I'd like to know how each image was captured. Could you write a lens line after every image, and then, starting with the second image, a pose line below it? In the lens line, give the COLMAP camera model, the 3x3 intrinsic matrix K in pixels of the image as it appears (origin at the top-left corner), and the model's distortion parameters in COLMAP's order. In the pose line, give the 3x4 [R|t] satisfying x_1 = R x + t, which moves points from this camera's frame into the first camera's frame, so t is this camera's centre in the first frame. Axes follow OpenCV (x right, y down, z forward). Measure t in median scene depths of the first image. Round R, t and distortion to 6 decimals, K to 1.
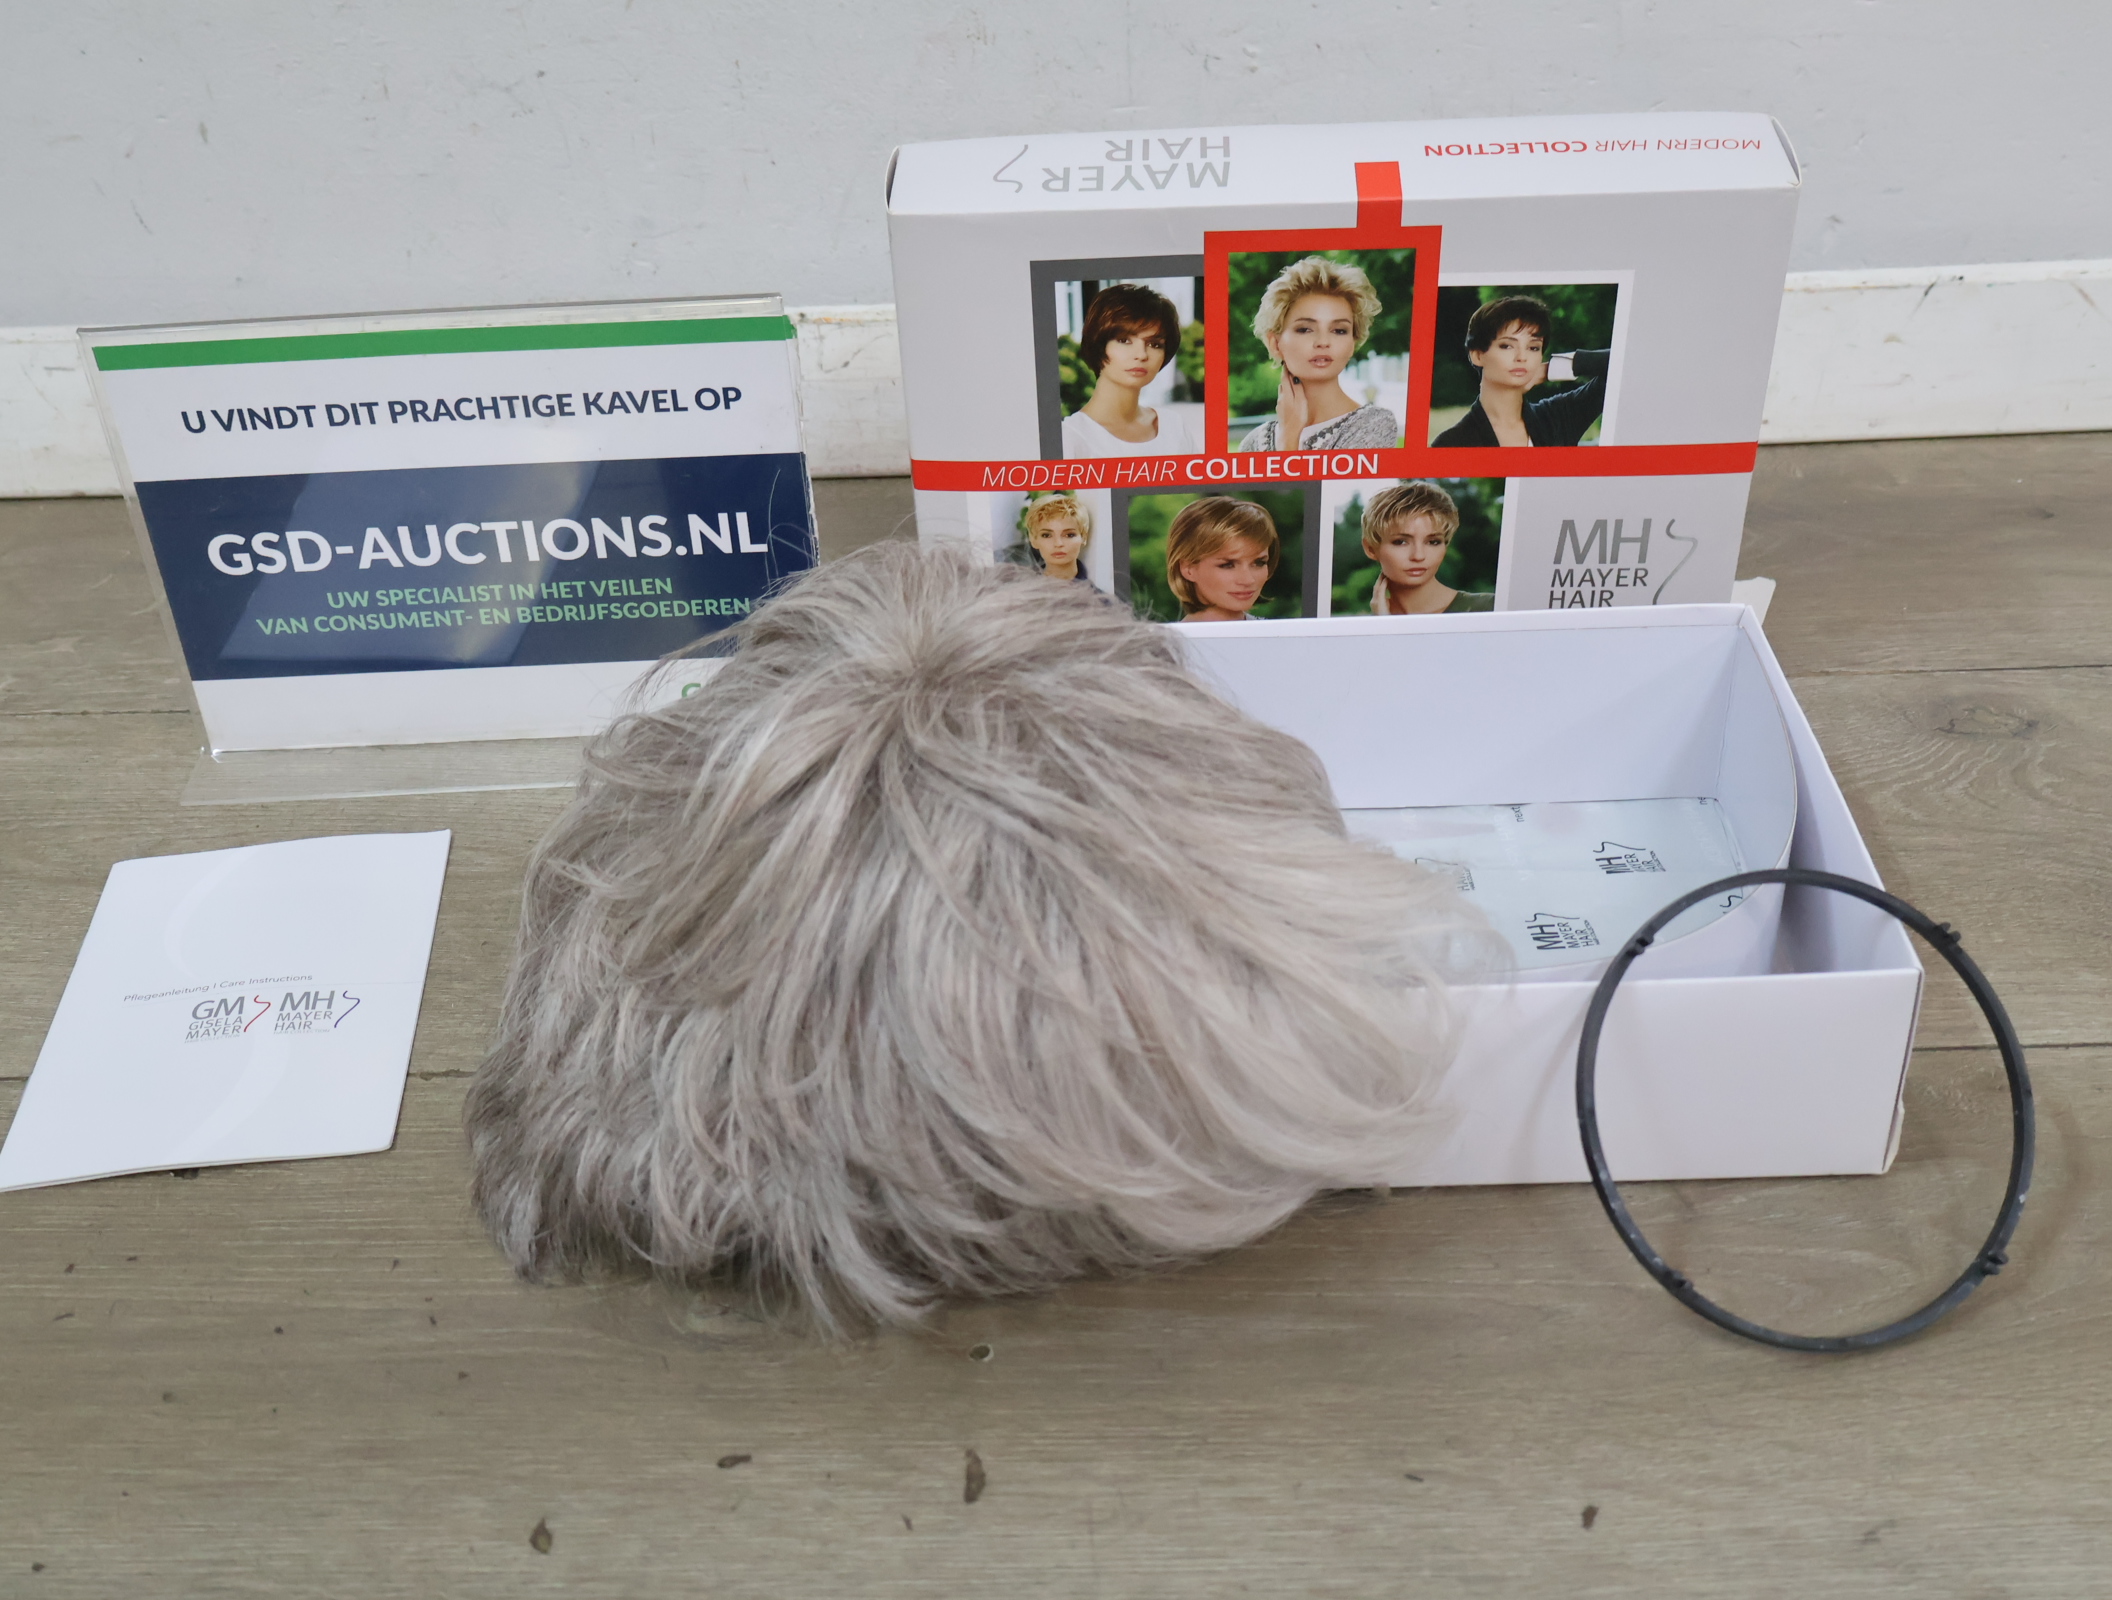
lens RADIAL K [[2198.0, 0, 1061.9], [0, 2198.0, 722.3], [0, 0, 1]] dist [-0.013757, 0.002831]
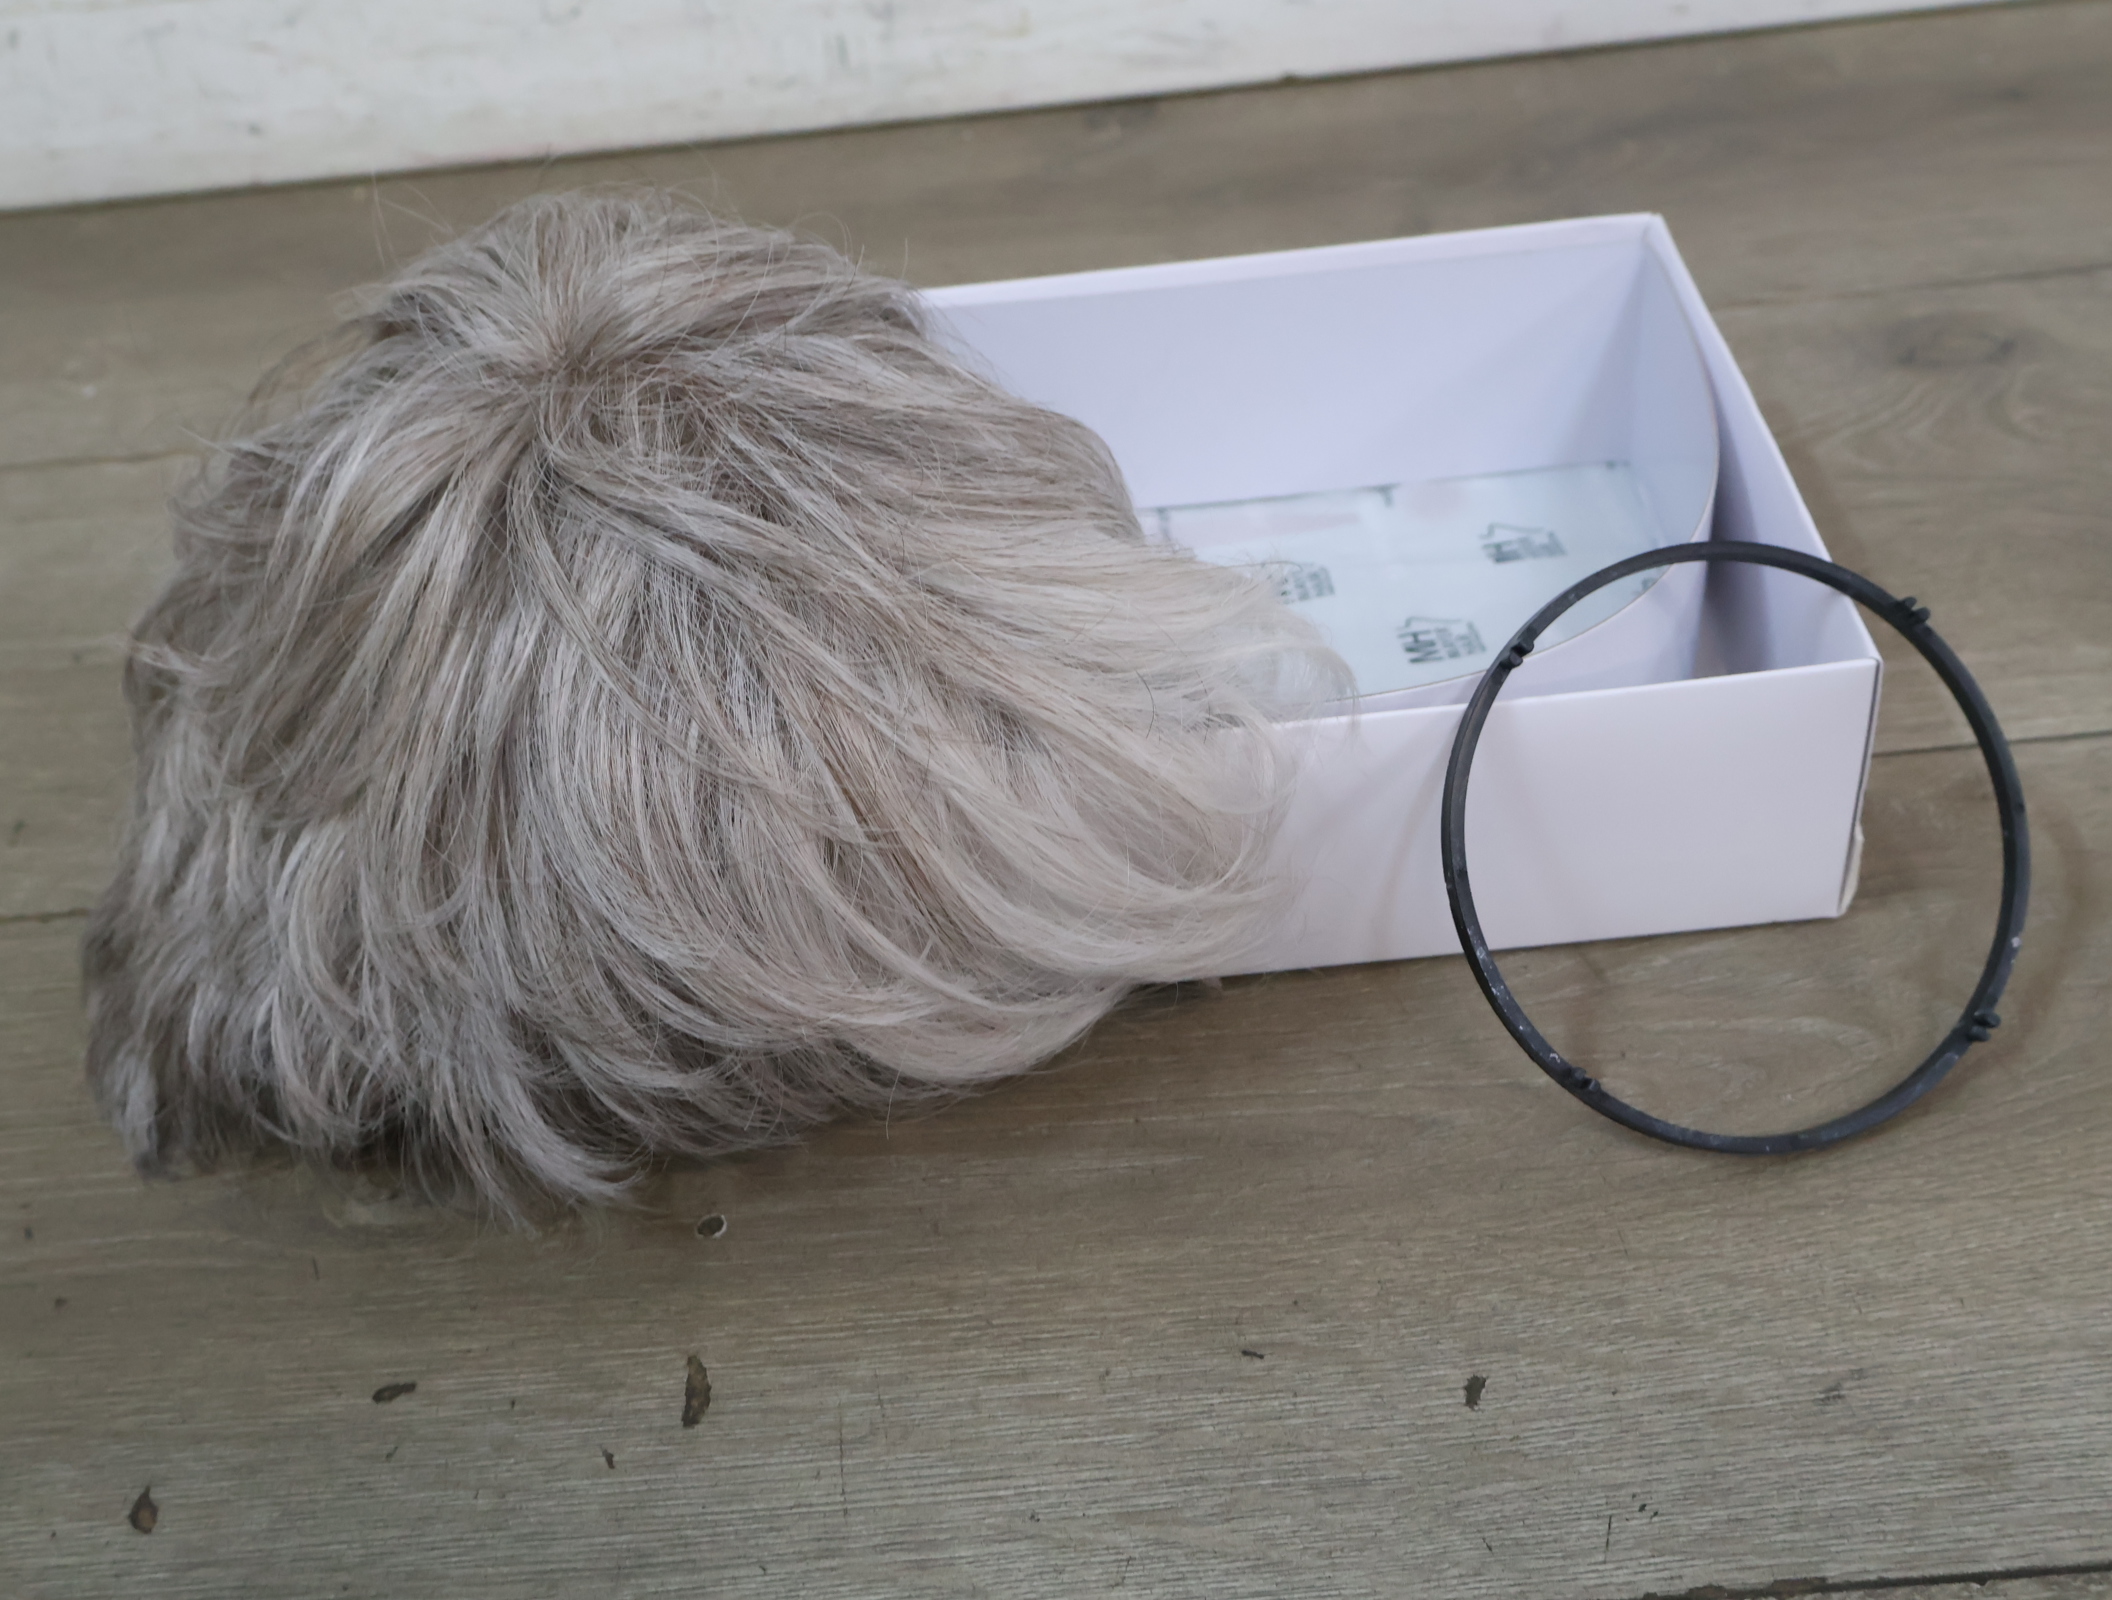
lens RADIAL K [[2341.6, 0, 1038.7], [0, 2341.6, 737.9], [0, 0, 1]] dist [-0.002929, -0.003585]
pose [[0.997138, -0.072074, 0.022841, 0.076385], [0.068605, 0.989489, 0.127295, 0.014963], [-0.031775, -0.125363, 0.991602, 0.190619]]
